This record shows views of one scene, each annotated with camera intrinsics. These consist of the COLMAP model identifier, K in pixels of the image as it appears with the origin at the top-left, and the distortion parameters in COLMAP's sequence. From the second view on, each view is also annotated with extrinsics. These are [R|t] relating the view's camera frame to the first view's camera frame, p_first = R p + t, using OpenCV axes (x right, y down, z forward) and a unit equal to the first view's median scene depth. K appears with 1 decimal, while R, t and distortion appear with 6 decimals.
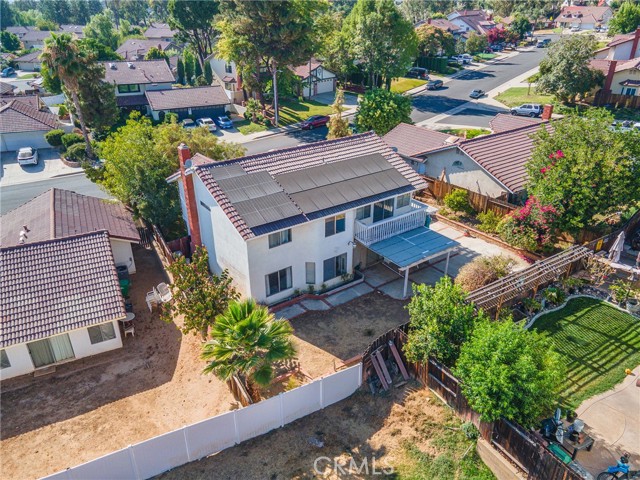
lens RADIAL K [[468.0, 0, 320.0], [0, 468.0, 240.0], [0, 0, 1]] dist [0.038825, 0.005299]
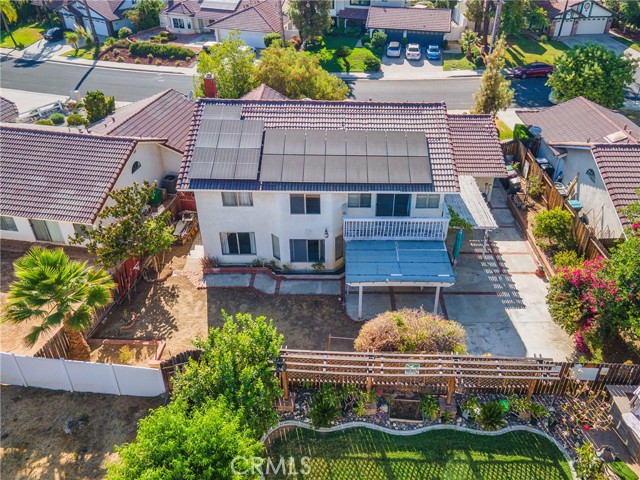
lens RADIAL K [[494.4, 0, 364.7], [0, 494.4, 202.5], [0, 0, 1]] dist [0.043435, 0.001879]
pose [[0.828278, 0.314628, -0.463644, 0.489578], [-0.279979, 0.949156, 0.143926, -0.176749], [0.485353, 0.010600, 0.874254, 0.257903]]
